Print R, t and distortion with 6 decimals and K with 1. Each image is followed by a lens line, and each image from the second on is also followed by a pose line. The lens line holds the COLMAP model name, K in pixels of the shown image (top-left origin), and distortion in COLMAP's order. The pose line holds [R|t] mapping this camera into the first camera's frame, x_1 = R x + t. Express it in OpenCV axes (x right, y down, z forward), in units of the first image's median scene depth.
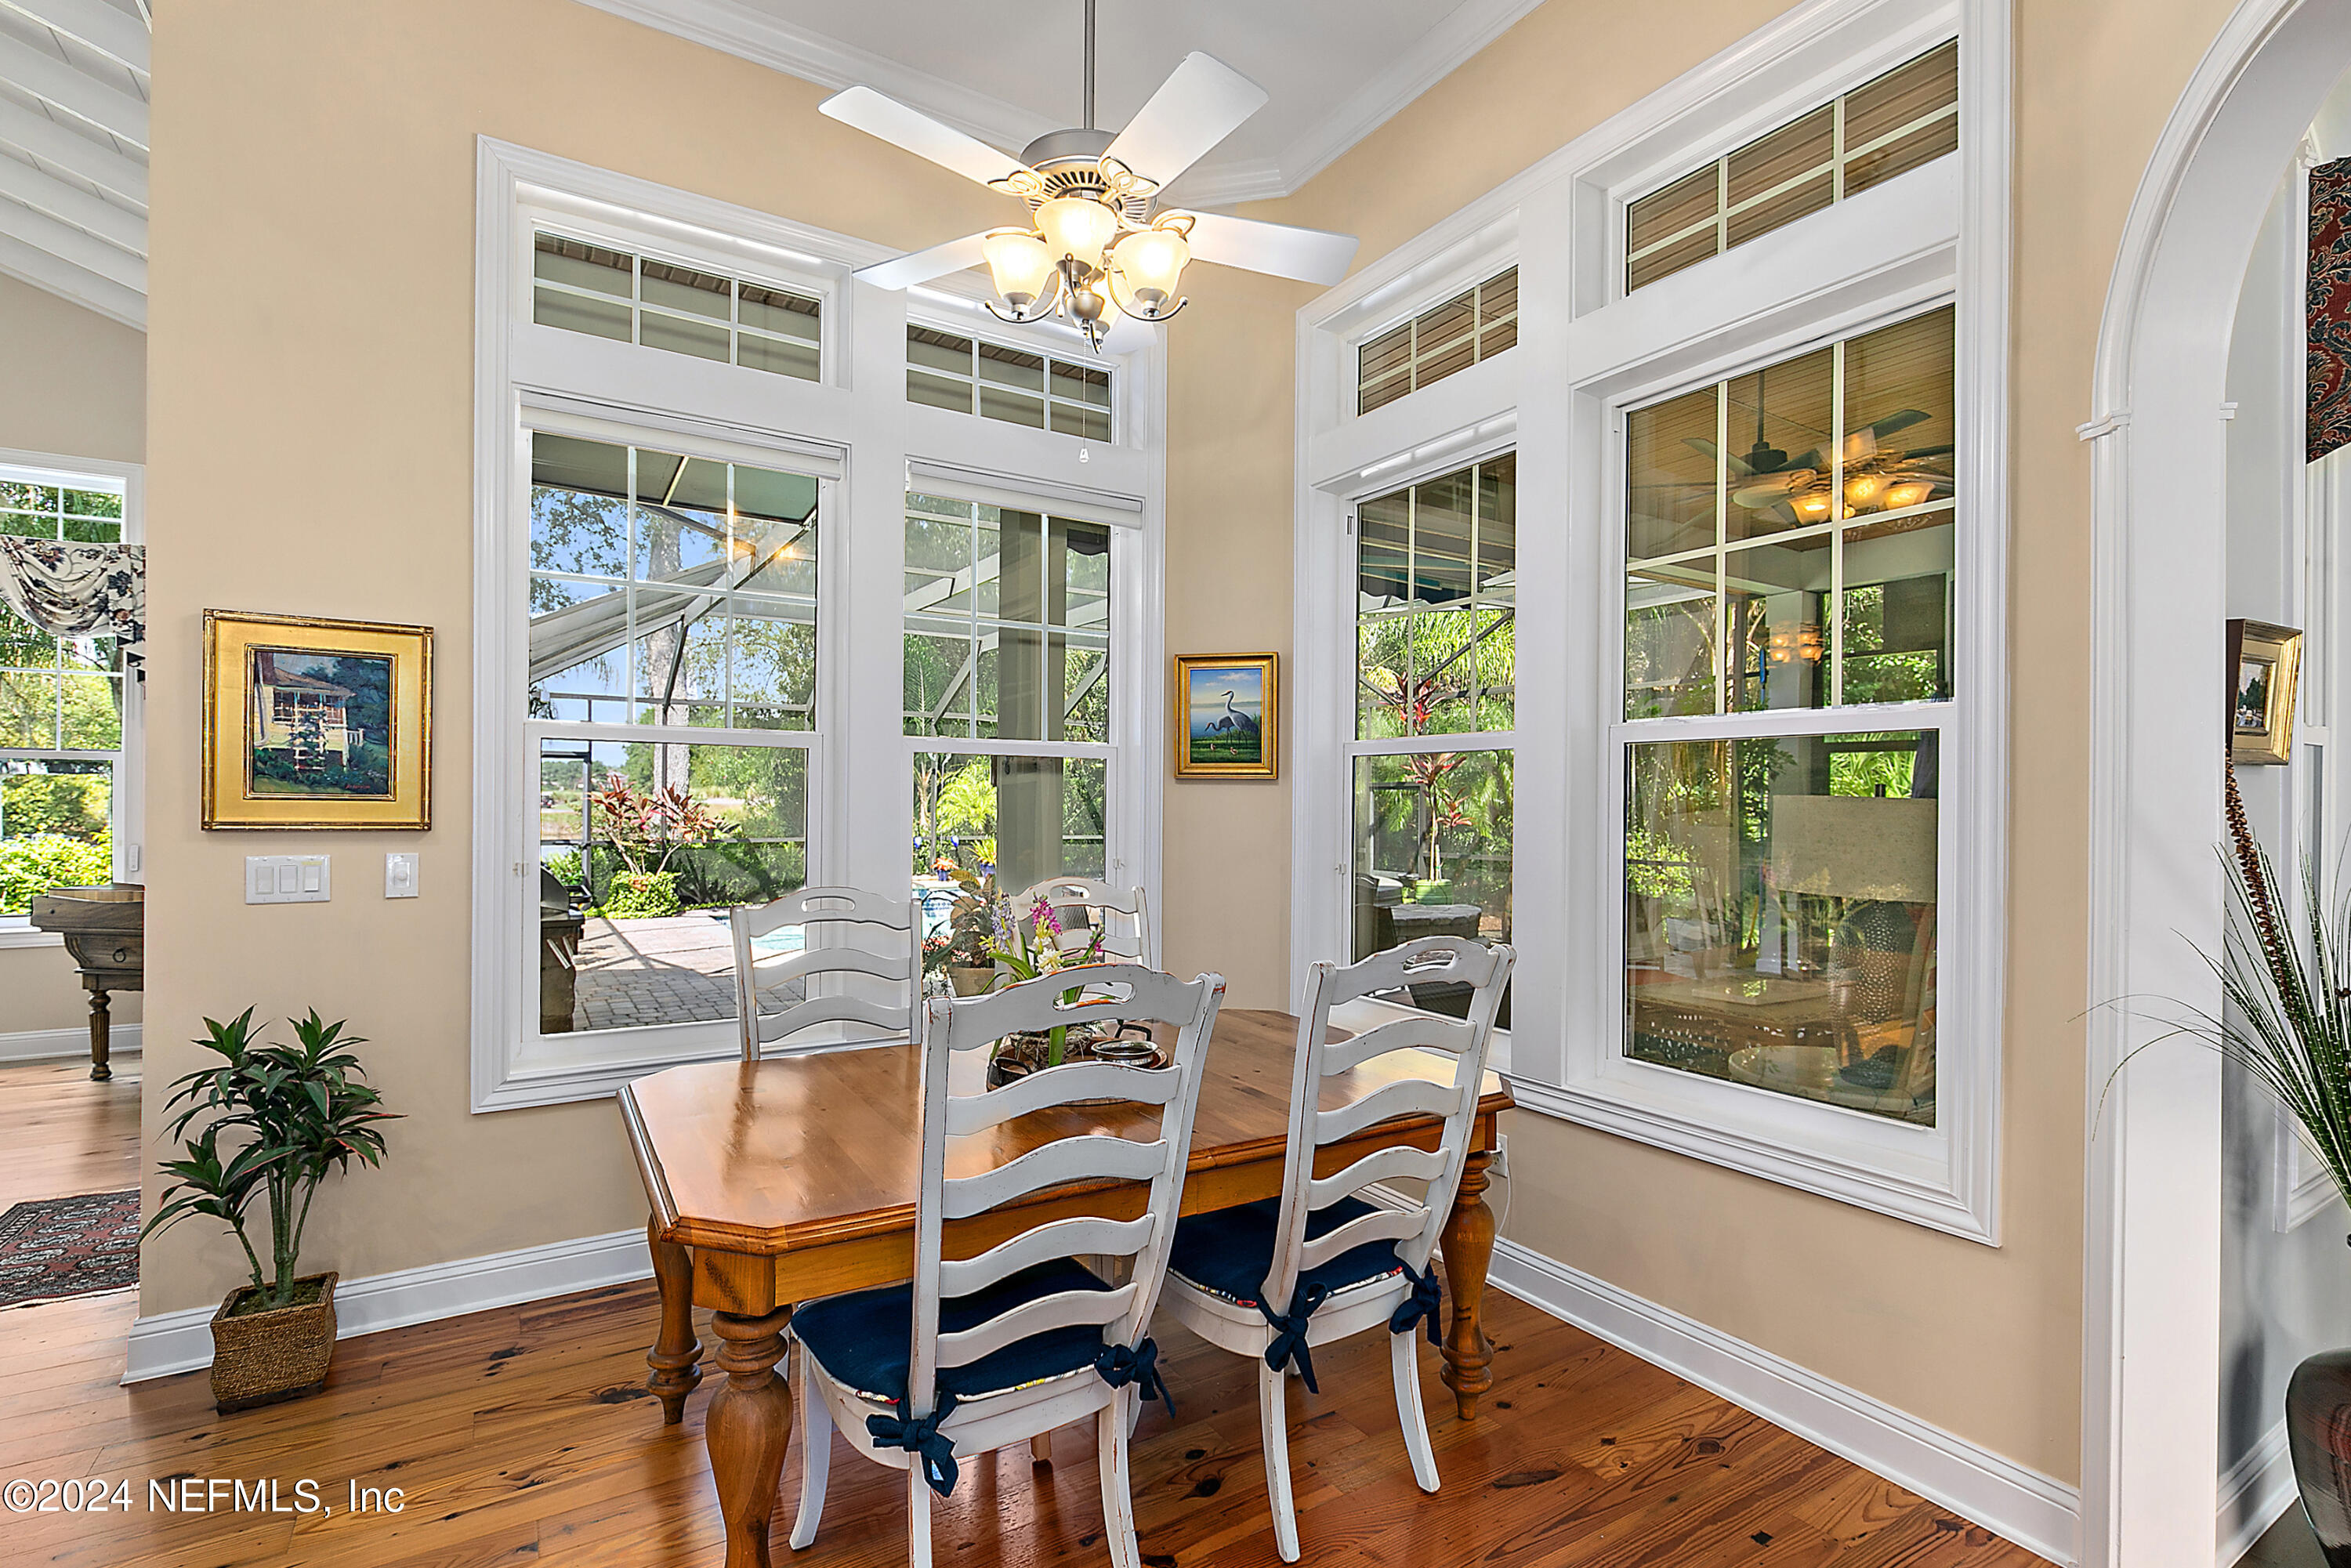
lens RADIAL K [[1073.9, 0, 1154.2], [0, 1073.9, 798.4], [0, 0, 1]] dist [0.001355, -0.000306]
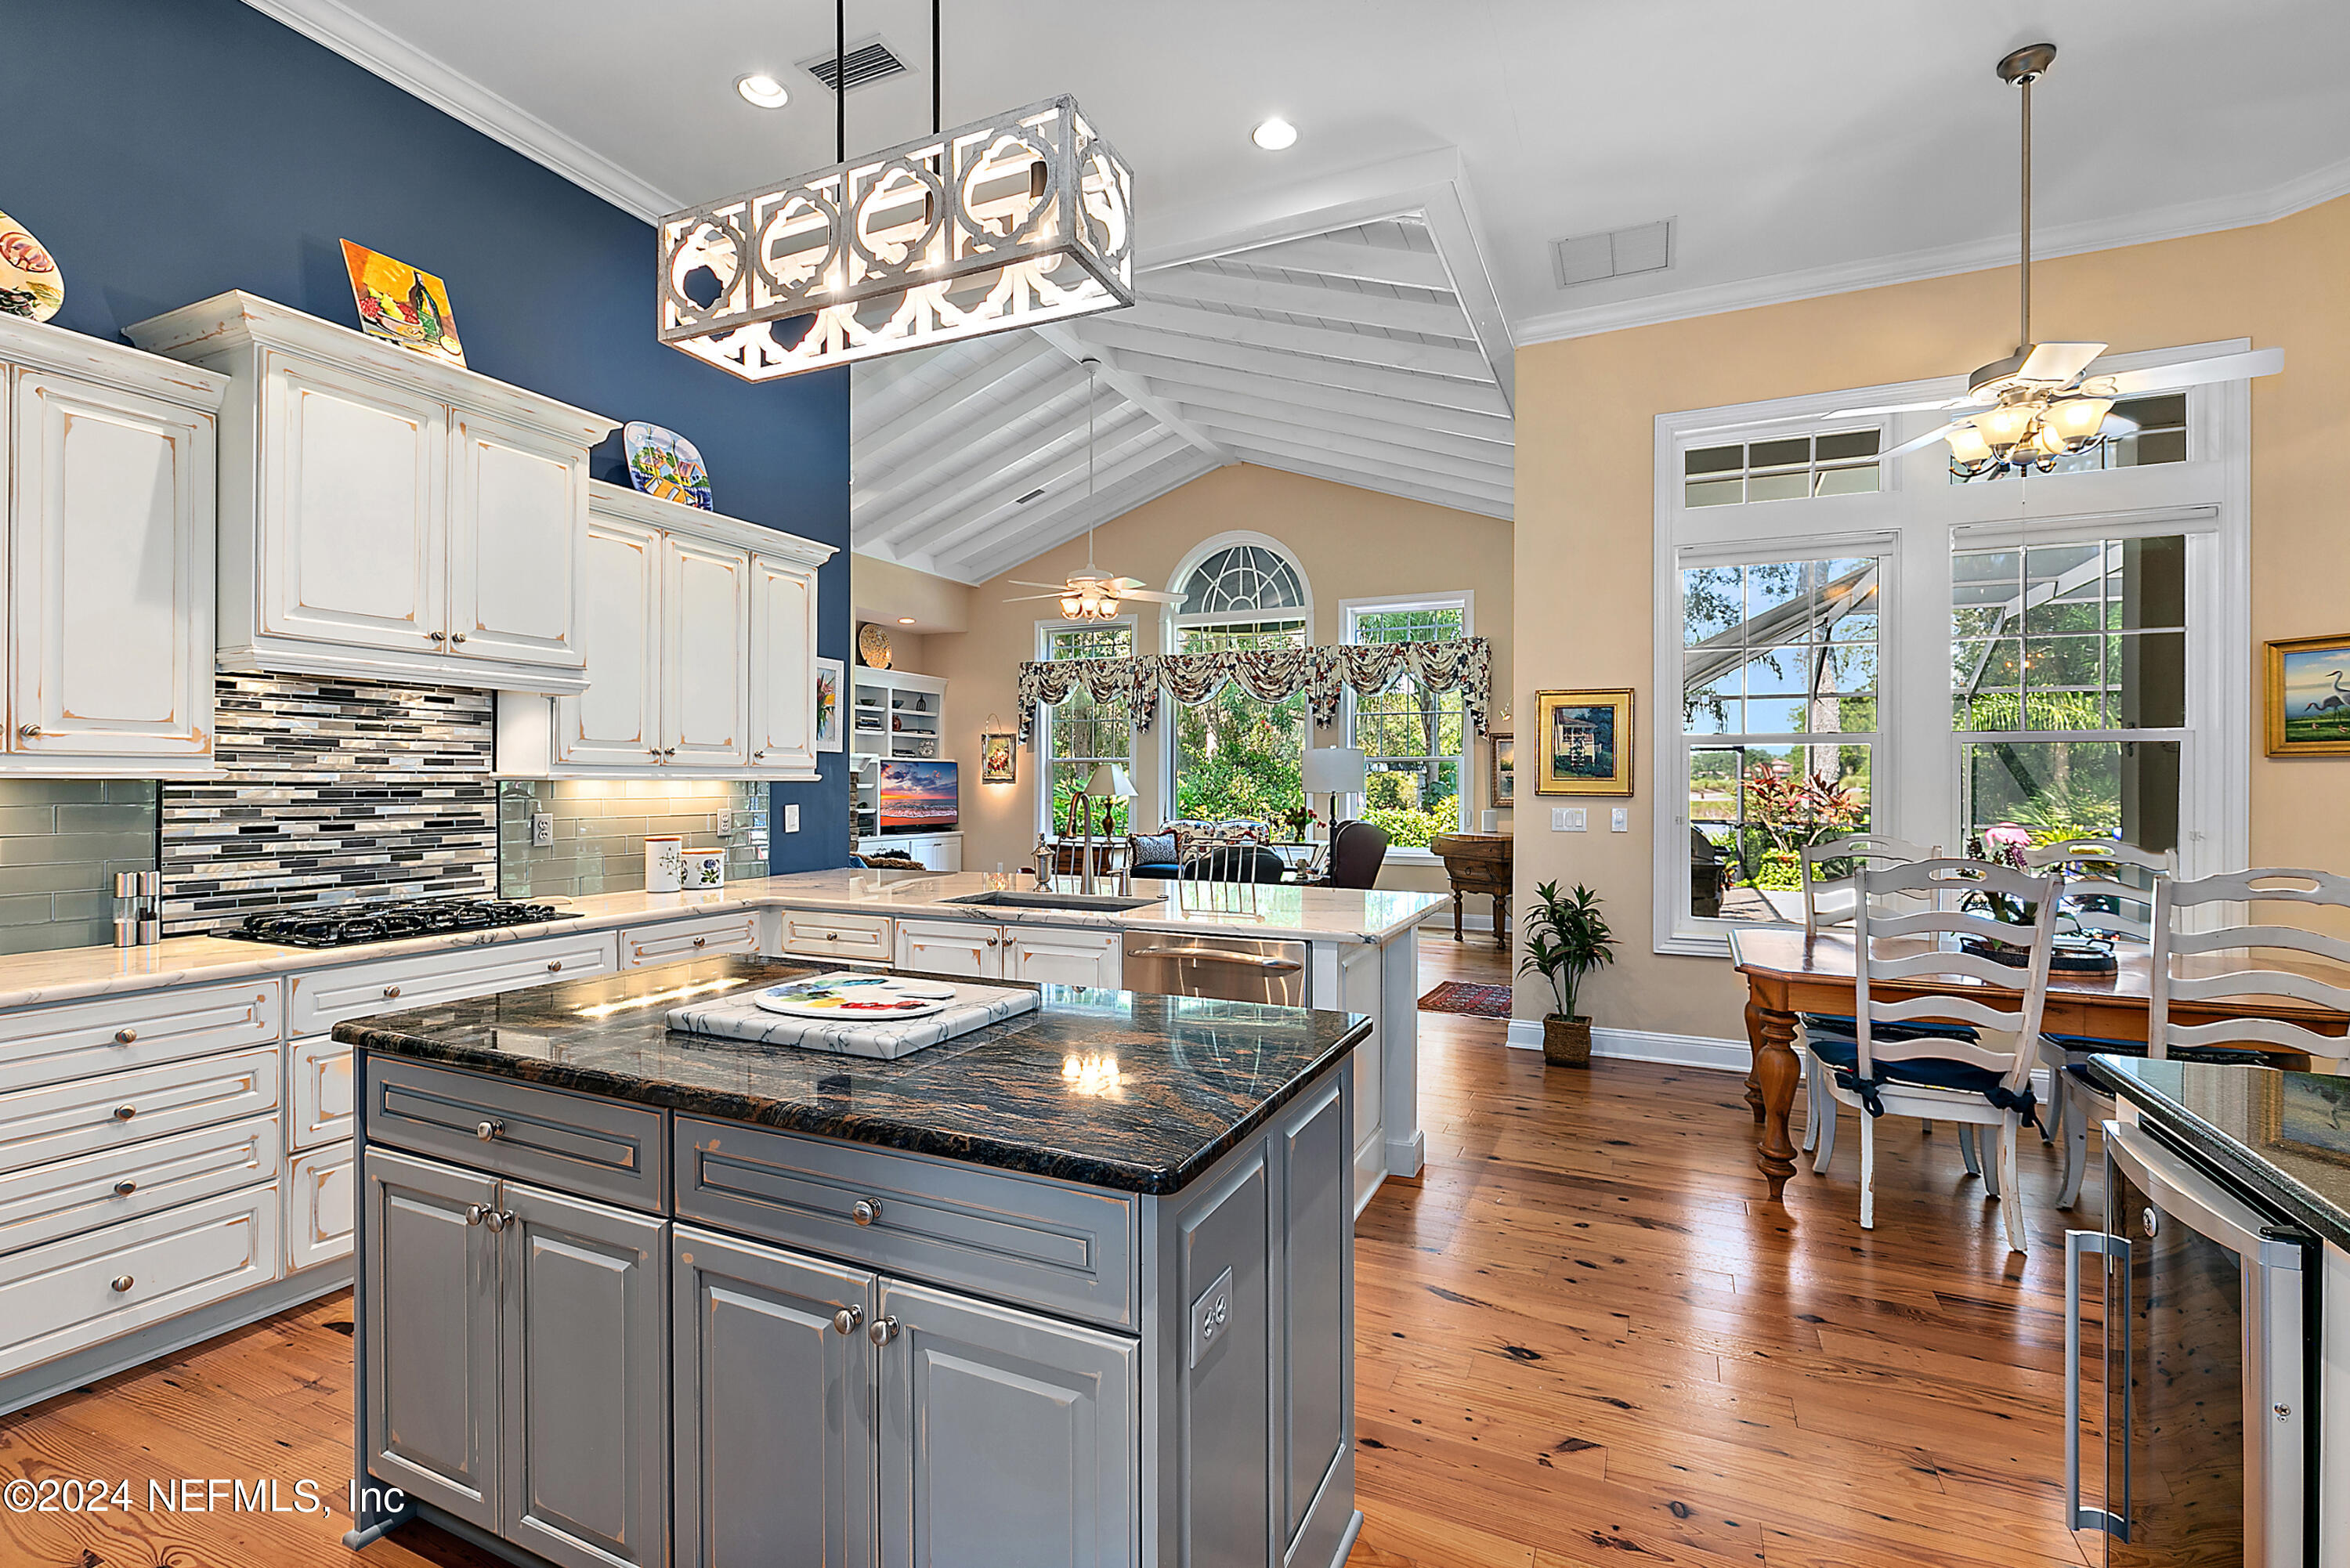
lens RADIAL K [[1073.4, 0, 1163.2], [0, 1073.4, 785.3], [0, 0, 1]] dist [0.001355, -0.000306]
pose [[0.549439, -0.004162, -0.835524, 0.420967], [0.002121, 0.999991, -0.003586, 0.014329], [0.835531, 0.000198, 0.549443, -0.680951]]
